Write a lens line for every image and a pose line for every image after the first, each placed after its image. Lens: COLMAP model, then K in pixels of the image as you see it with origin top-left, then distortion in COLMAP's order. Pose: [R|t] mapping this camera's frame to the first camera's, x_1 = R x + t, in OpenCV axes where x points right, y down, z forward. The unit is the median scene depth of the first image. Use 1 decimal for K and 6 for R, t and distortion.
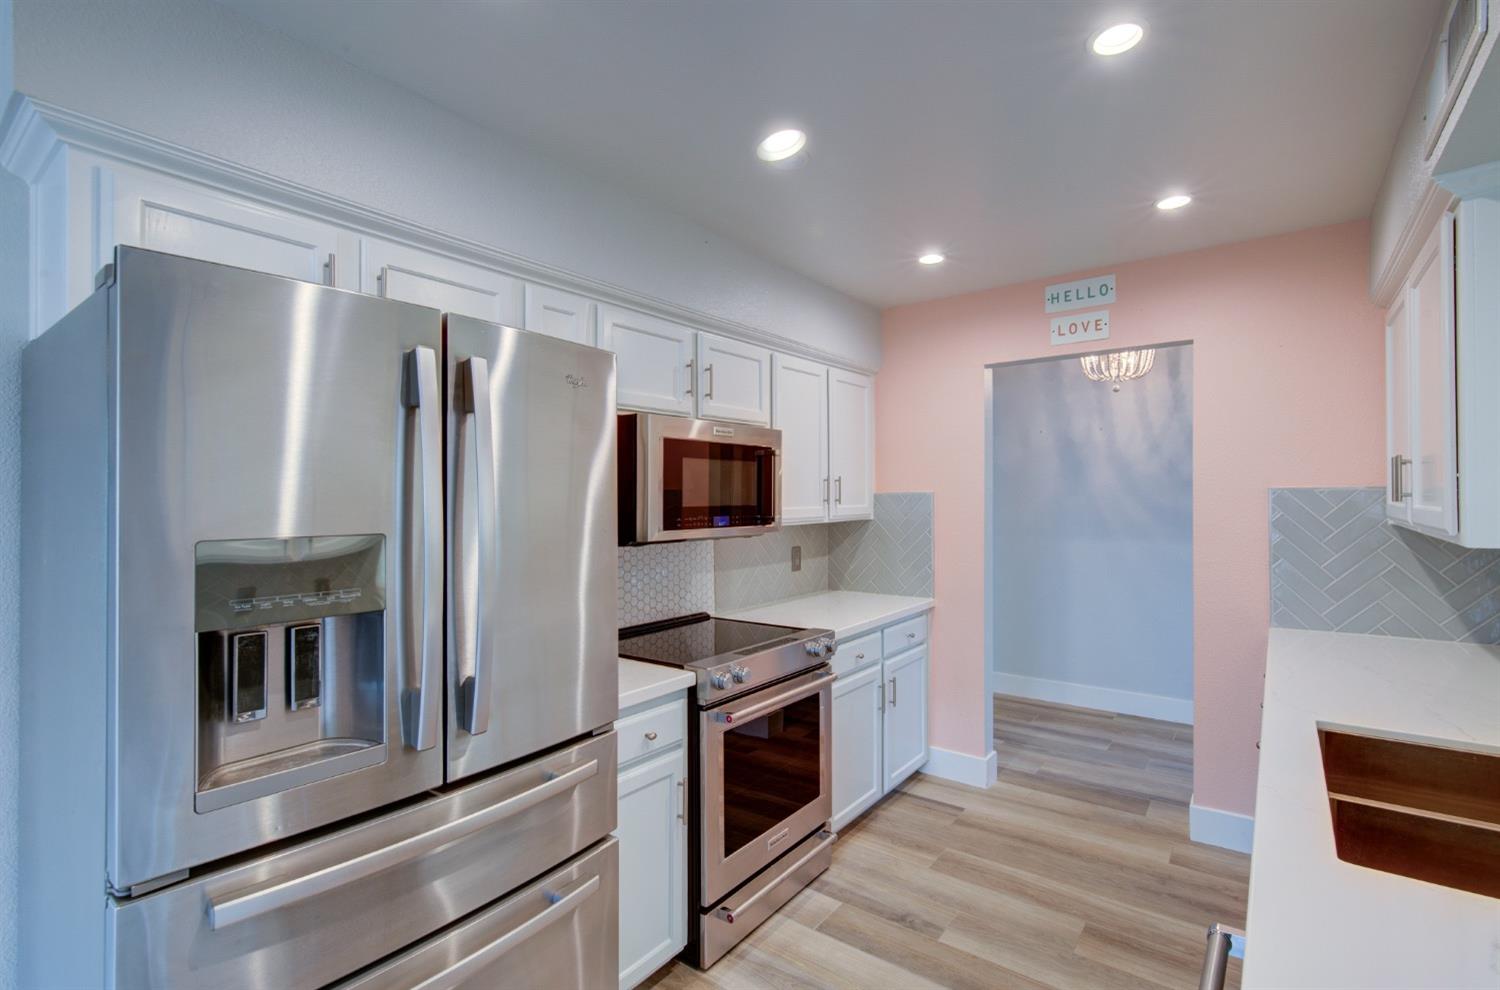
lens RADIAL K [[681.9, 0, 792.3], [0, 681.9, 486.6], [0, 0, 1]] dist [-0.010658, 0.000112]
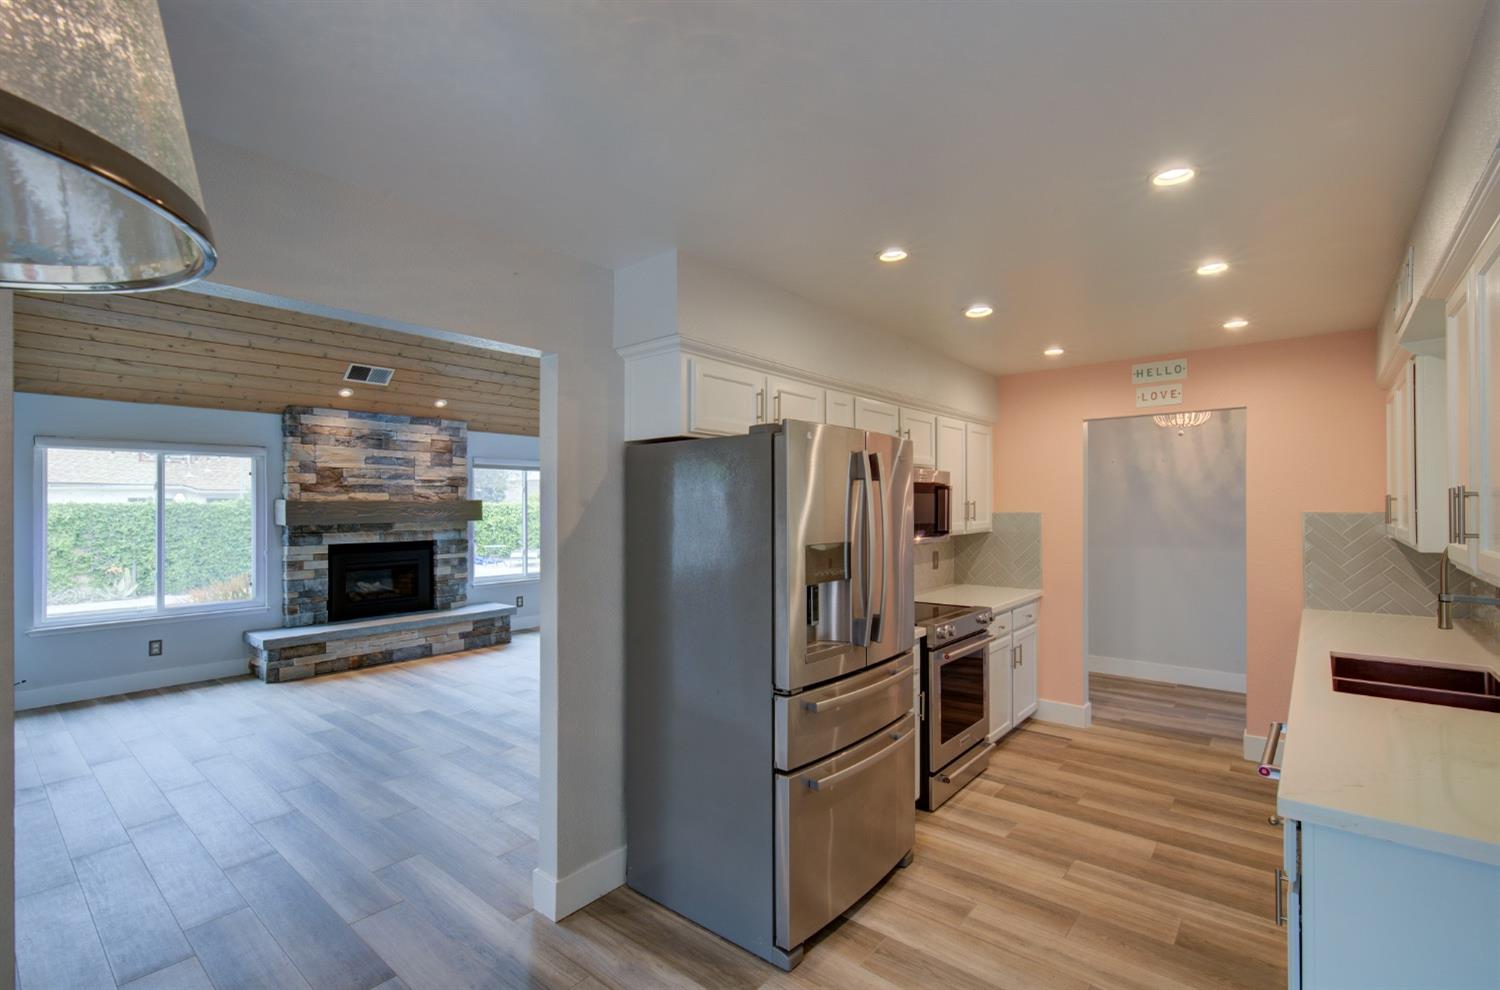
lens RADIAL K [[678.8, 0, 741.3], [0, 678.8, 494.7], [0, 0, 1]] dist [-0.012198, 0.000125]
pose [[0.996230, 0.000033, -0.086749, -0.349867], [-0.000021, 1.000000, 0.000135, -0.034253], [0.086749, -0.000133, 0.996230, -0.511373]]
